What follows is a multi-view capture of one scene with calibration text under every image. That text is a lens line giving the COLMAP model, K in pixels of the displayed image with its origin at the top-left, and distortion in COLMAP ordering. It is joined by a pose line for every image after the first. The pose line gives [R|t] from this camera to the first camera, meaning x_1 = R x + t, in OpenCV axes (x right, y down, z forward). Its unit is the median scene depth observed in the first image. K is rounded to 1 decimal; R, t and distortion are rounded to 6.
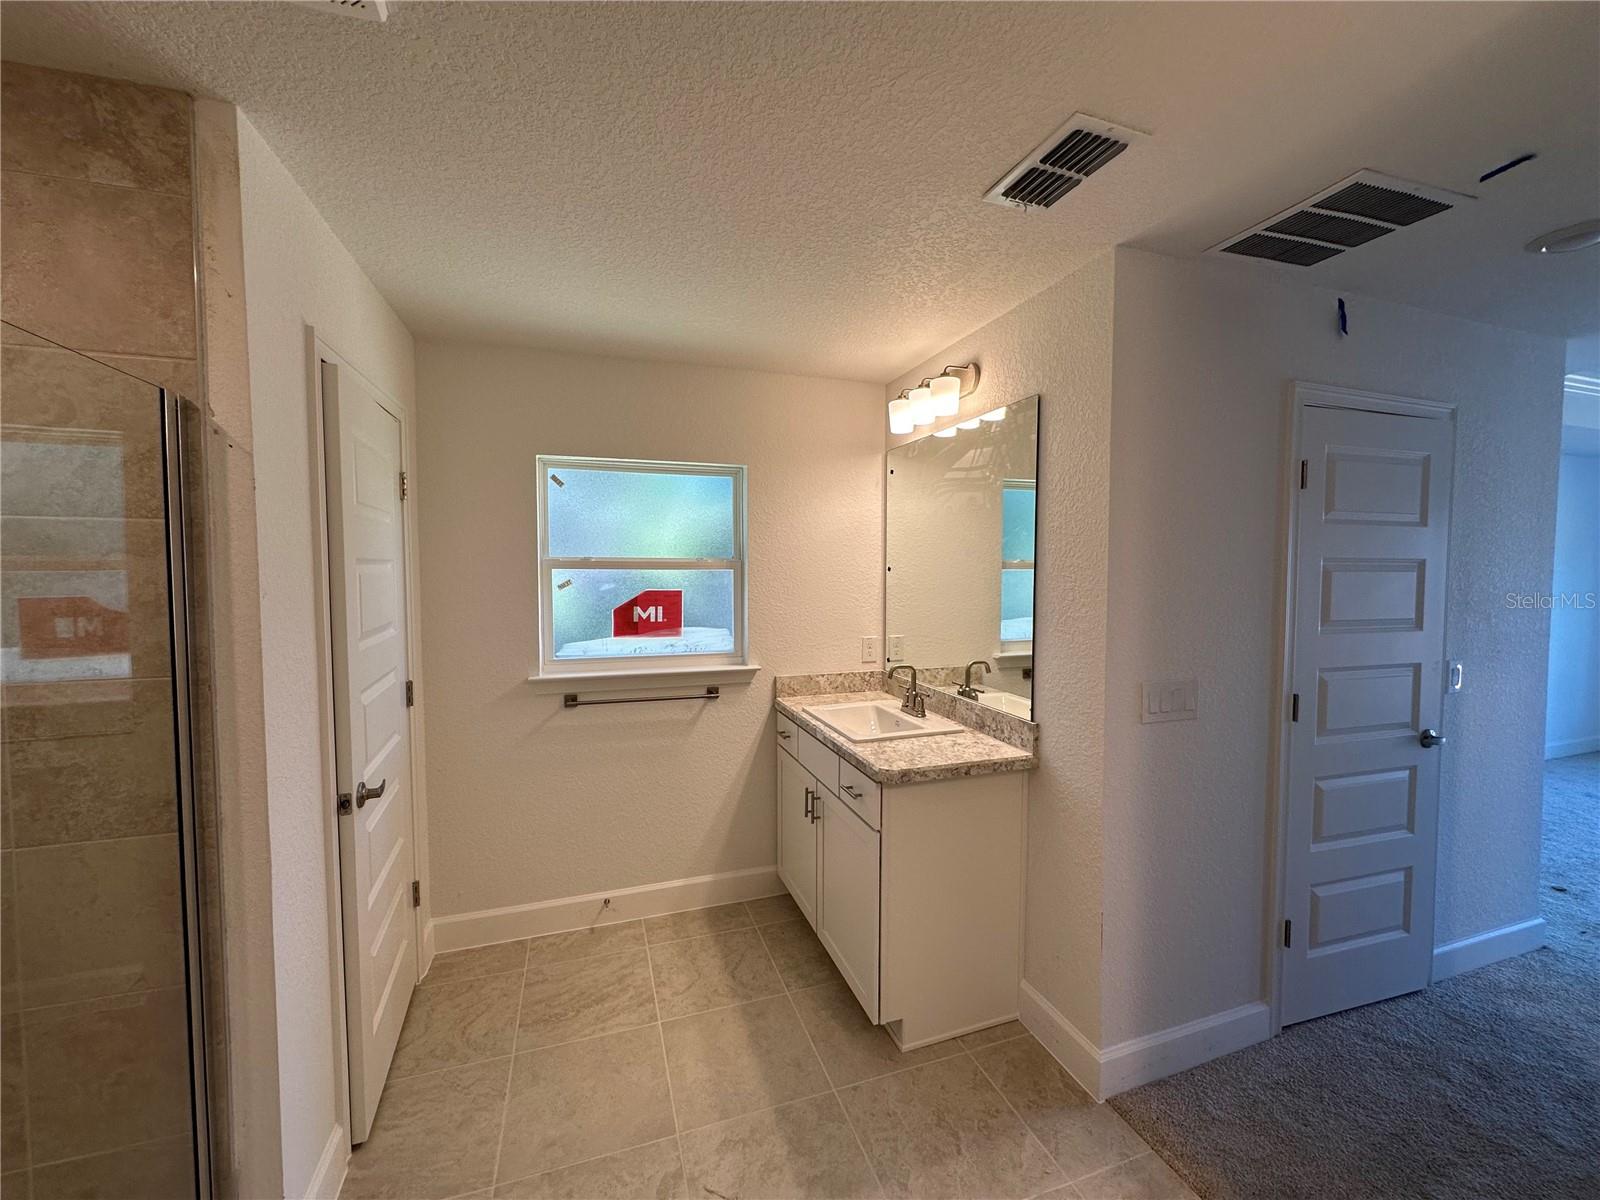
lens RADIAL K [[639.3, 0, 801.1], [0, 639.3, 598.0], [0, 0, 1]] dist [0.001193, -0.000087]
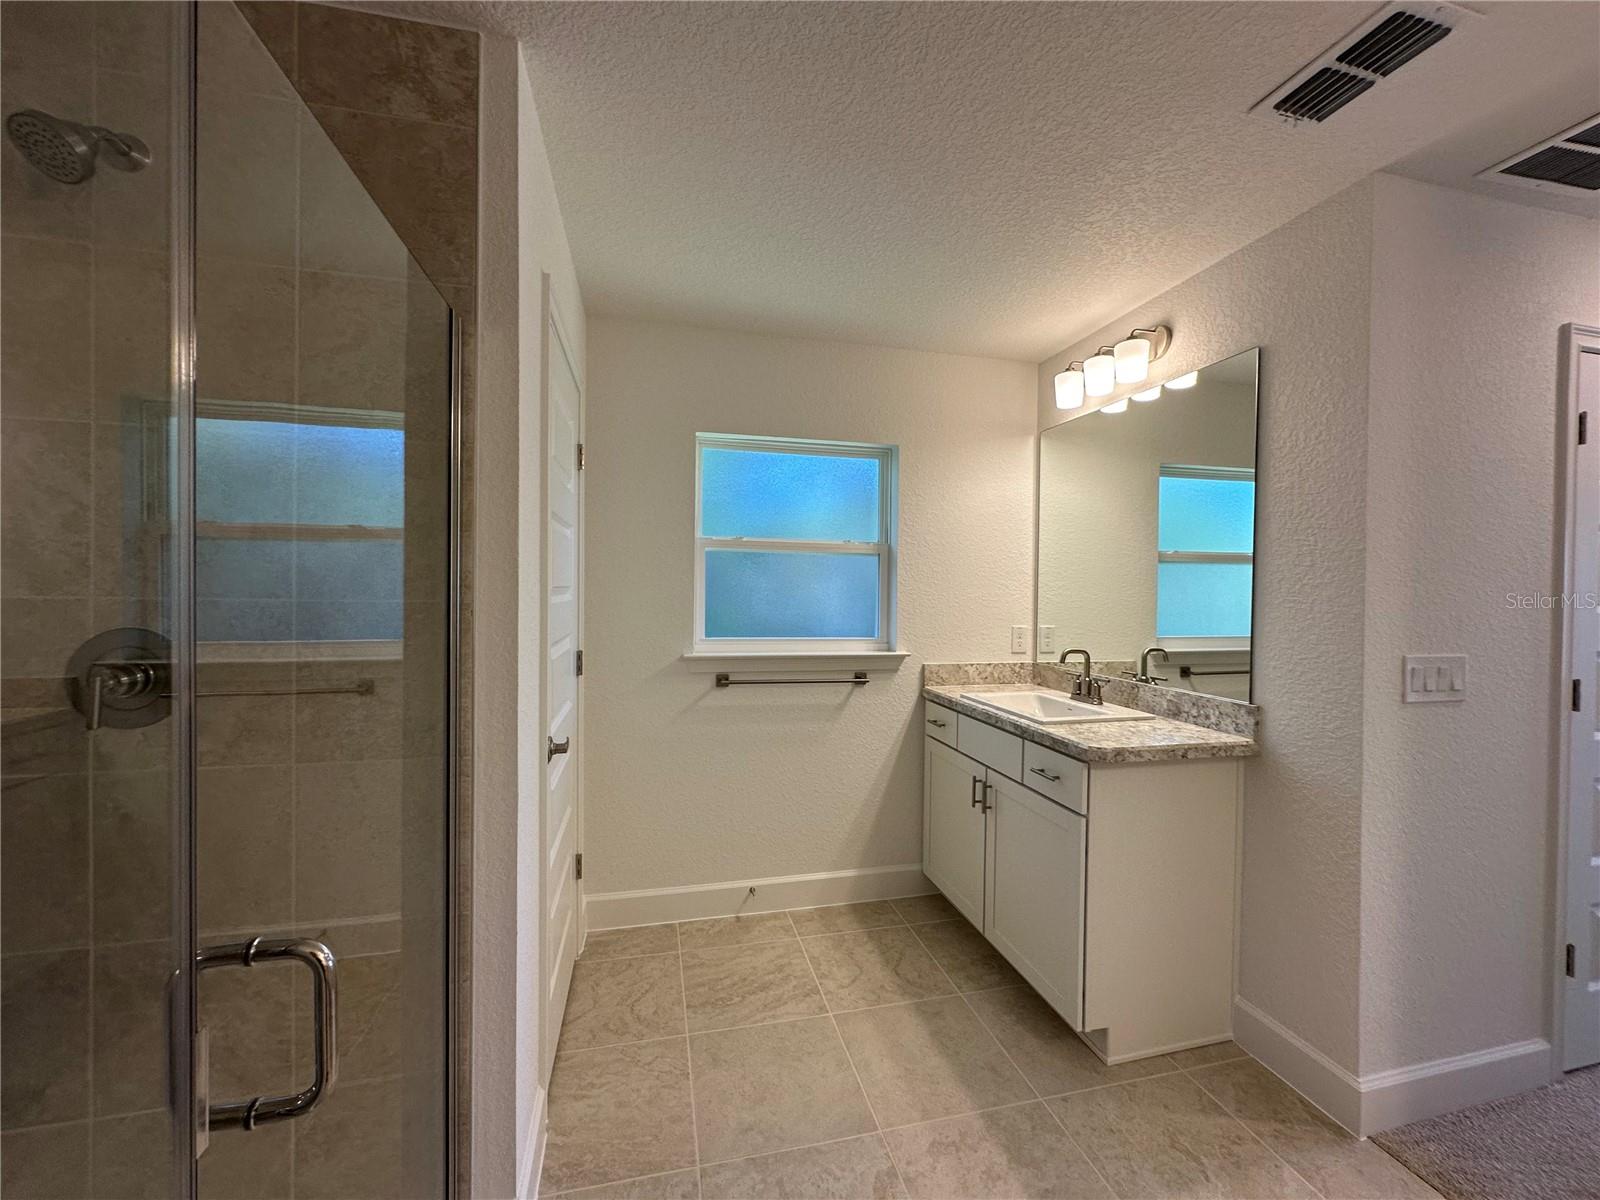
lens RADIAL K [[639.3, 0, 803.6], [0, 639.3, 597.2], [0, 0, 1]] dist [0.001193, -0.000087]
pose [[0.995746, 0.013271, -0.091182, -0.191536], [-0.016472, 0.999271, -0.034441, 0.084084], [0.090659, 0.035796, 0.995238, 0.034697]]
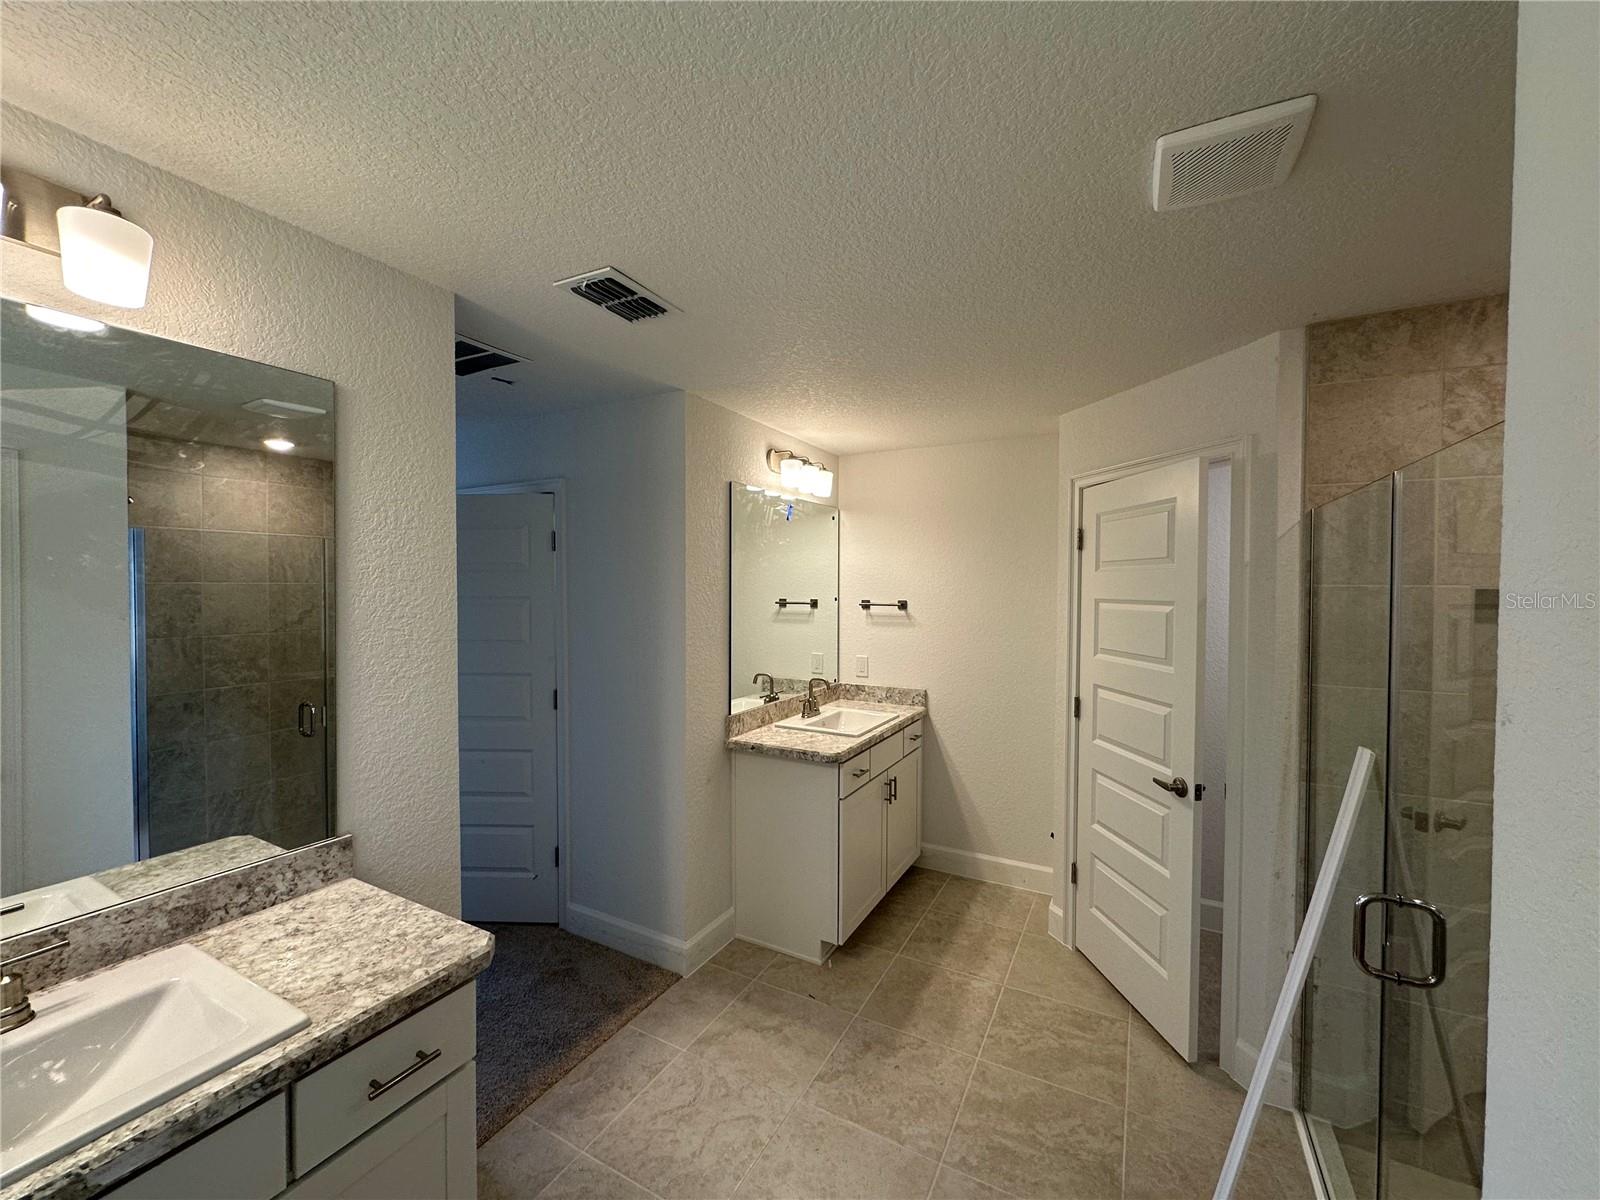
lens RADIAL K [[639.3, 0, 800.9], [0, 639.3, 596.2], [0, 0, 1]] dist [0.001193, -0.000087]
pose [[-0.676844, -0.015306, 0.735968, -0.515714], [0.029418, 0.998423, 0.047820, -0.095532], [-0.735539, 0.054017, -0.675326, 1.100702]]
